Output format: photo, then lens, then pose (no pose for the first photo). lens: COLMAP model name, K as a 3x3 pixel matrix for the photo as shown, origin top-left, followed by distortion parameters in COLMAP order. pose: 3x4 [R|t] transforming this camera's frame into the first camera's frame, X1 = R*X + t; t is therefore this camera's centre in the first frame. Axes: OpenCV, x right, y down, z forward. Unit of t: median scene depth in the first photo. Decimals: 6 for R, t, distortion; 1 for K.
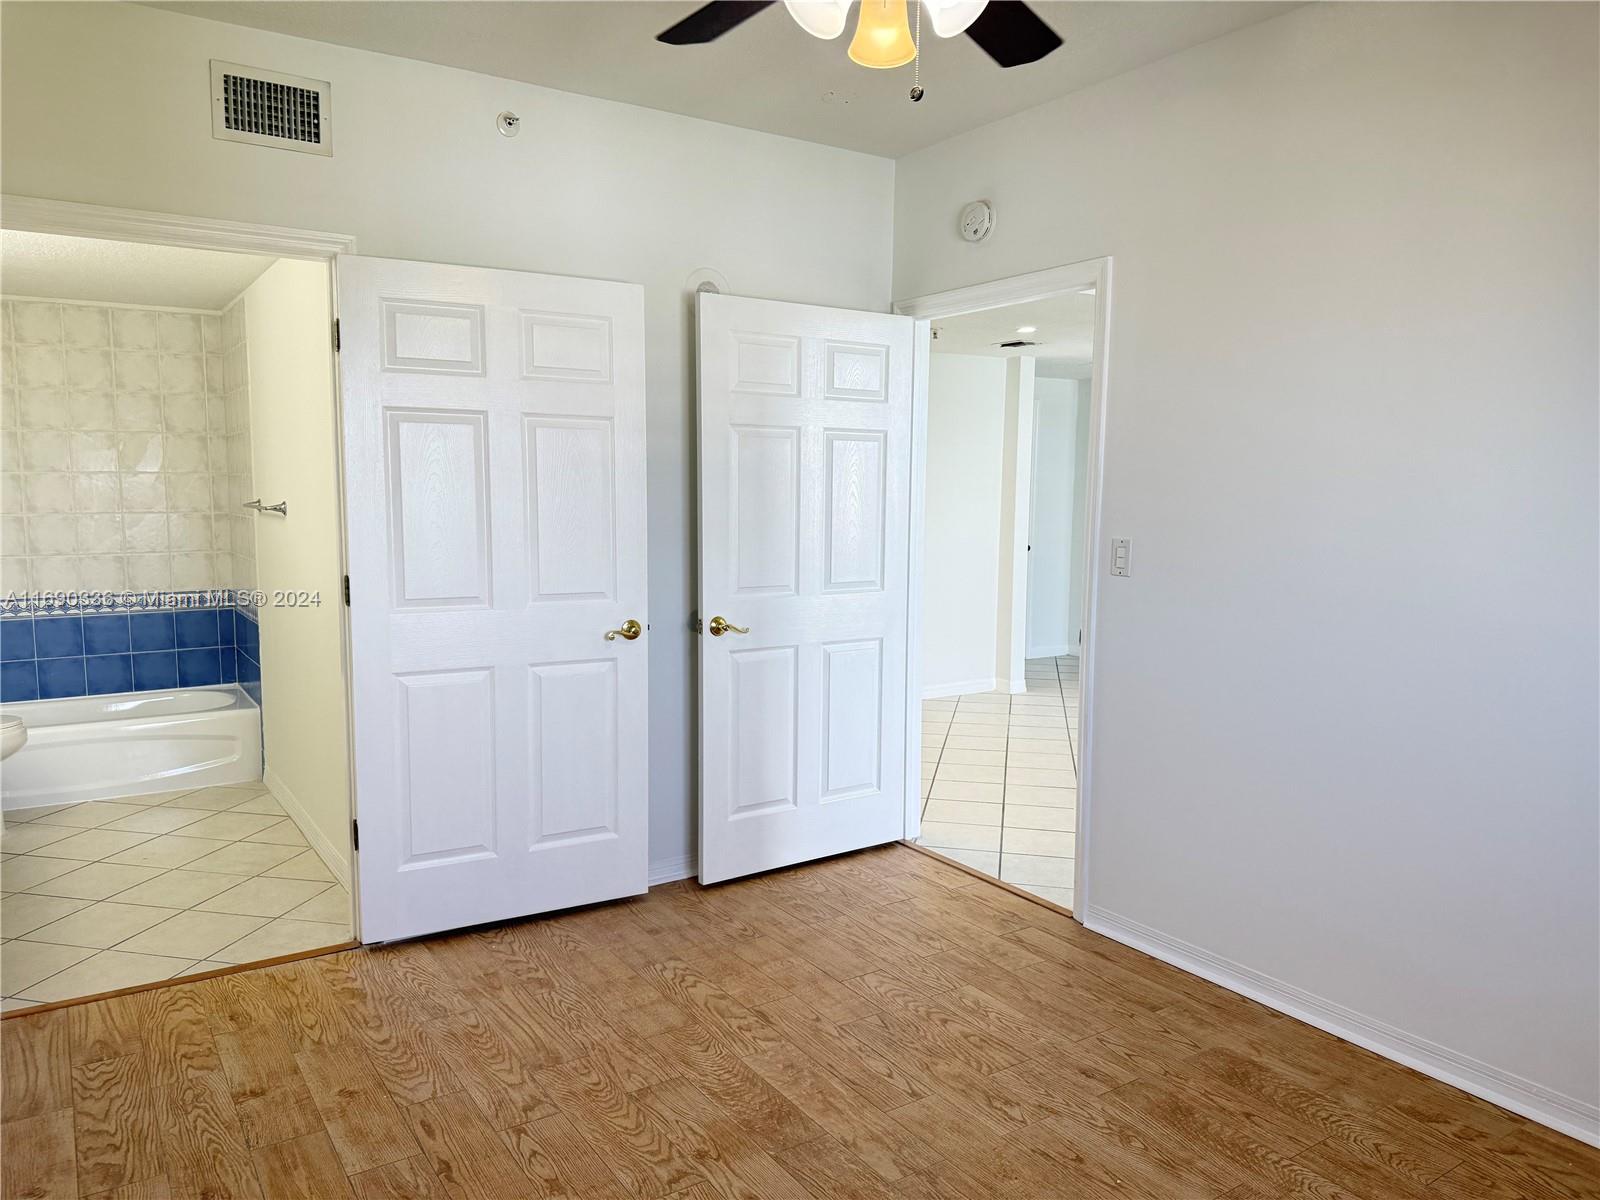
lens RADIAL K [[1144.4, 0, 800.6], [0, 1144.4, 607.2], [0, 0, 1]] dist [0.031969, -0.045387]
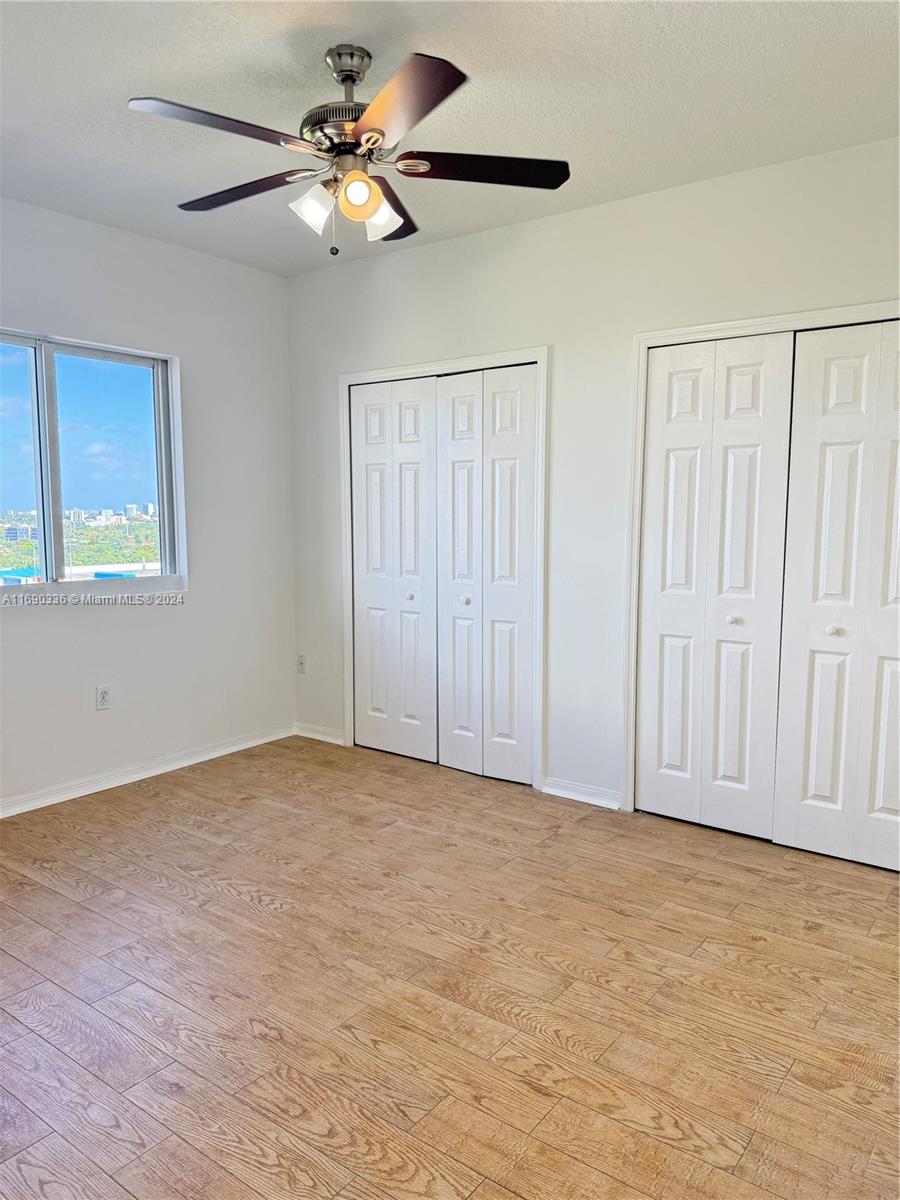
lens RADIAL K [[838.5, 0, 451.9], [0, 838.5, 602.8], [0, 0, 1]] dist [0.089601, -0.121919]
pose [[-0.943337, 0.024582, -0.330925, 0.231554], [-0.046793, 0.977434, 0.205994, -0.133705], [0.328521, 0.209807, -0.920899, 1.478947]]
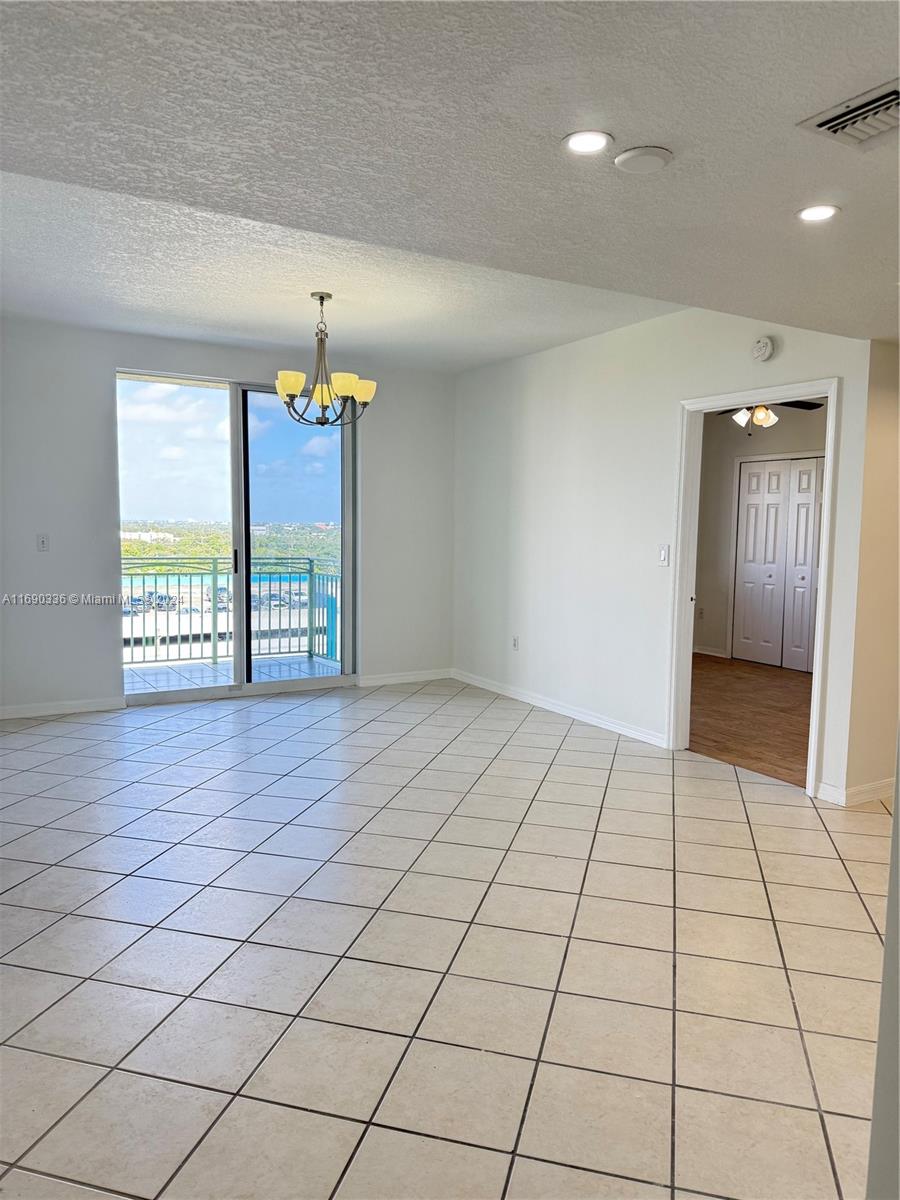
lens RADIAL K [[838.5, 0, 451.9], [0, 838.5, 602.8], [0, 0, 1]] dist [0.089601, -0.121919]
pose [[-0.998381, -0.026755, 0.050195, 0.692860], [-0.016078, 0.979222, 0.202151, -0.288335], [-0.054561, 0.201017, -0.978067, 2.834138]]
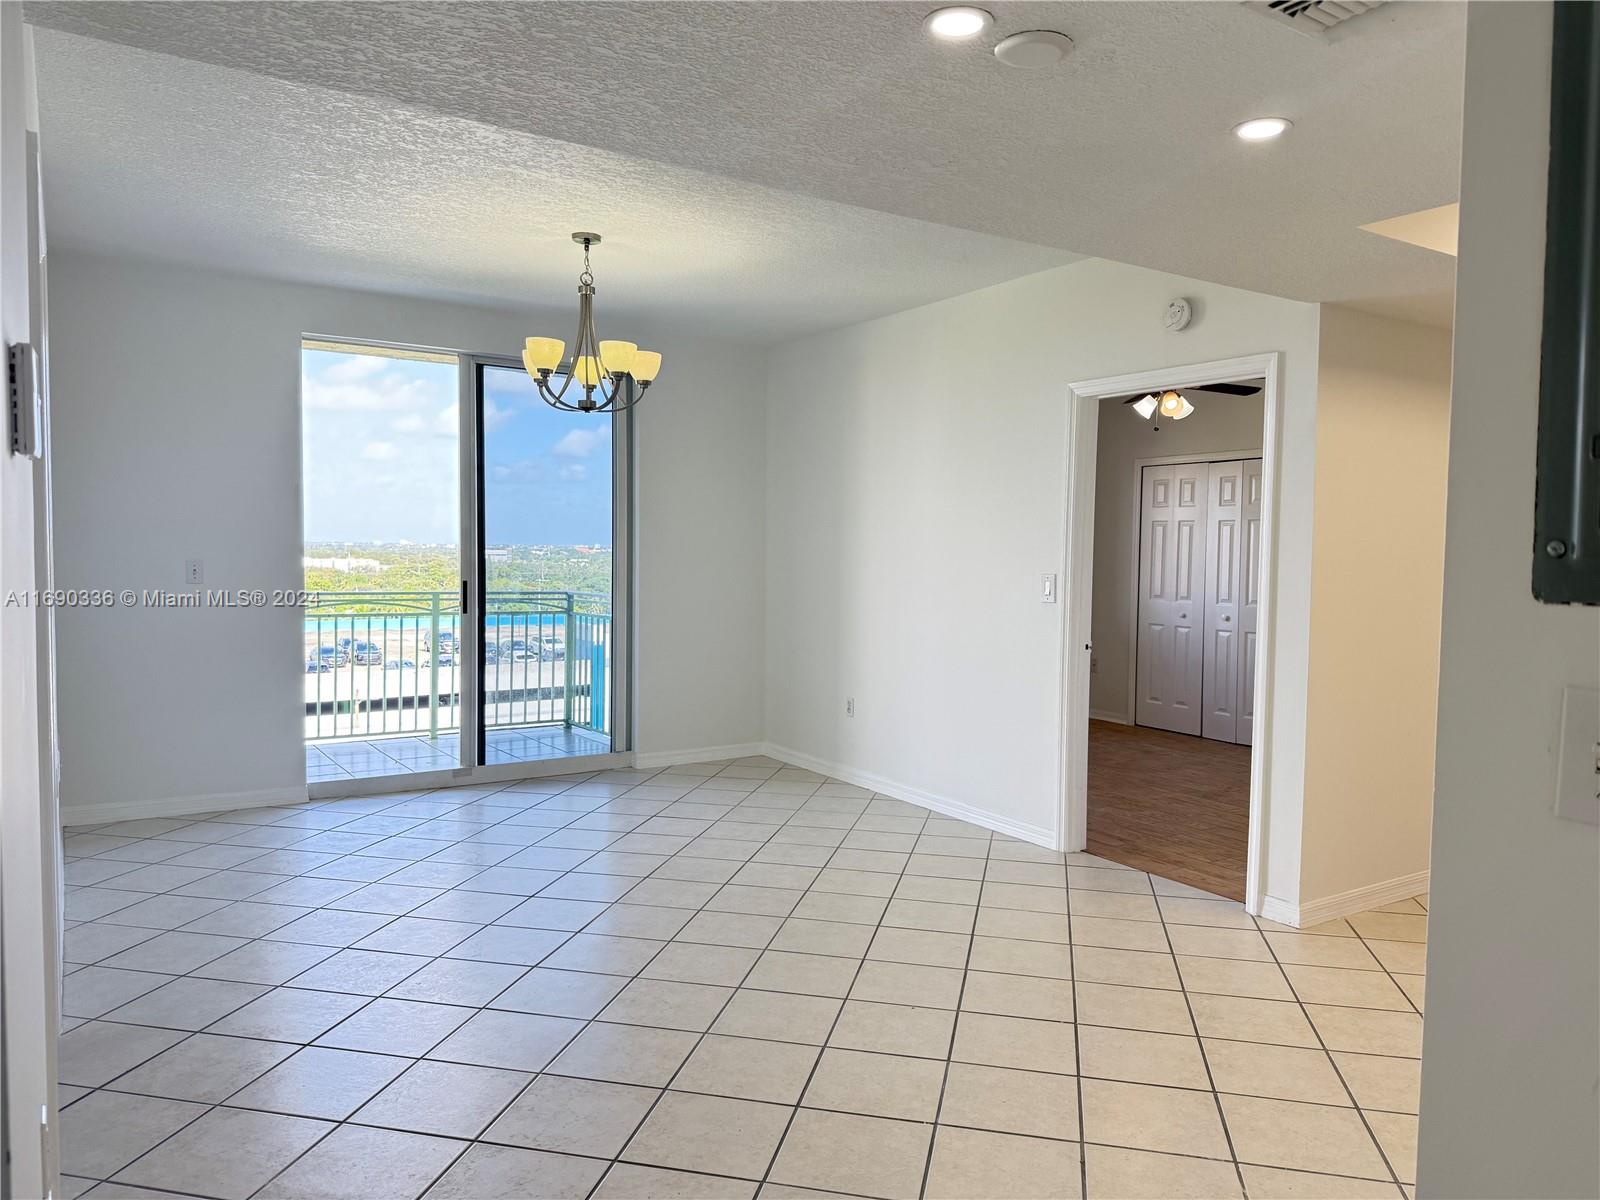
lens RADIAL K [[1118.5, 0, 808.9], [0, 1118.5, 608.6], [0, 0, 1]] dist [0.091819, -0.125378]
pose [[-0.999723, -0.022781, 0.005906, 0.703500], [-0.021511, 0.986344, 0.163287, -0.282748], [-0.009545, 0.163114, -0.986561, 2.800254]]
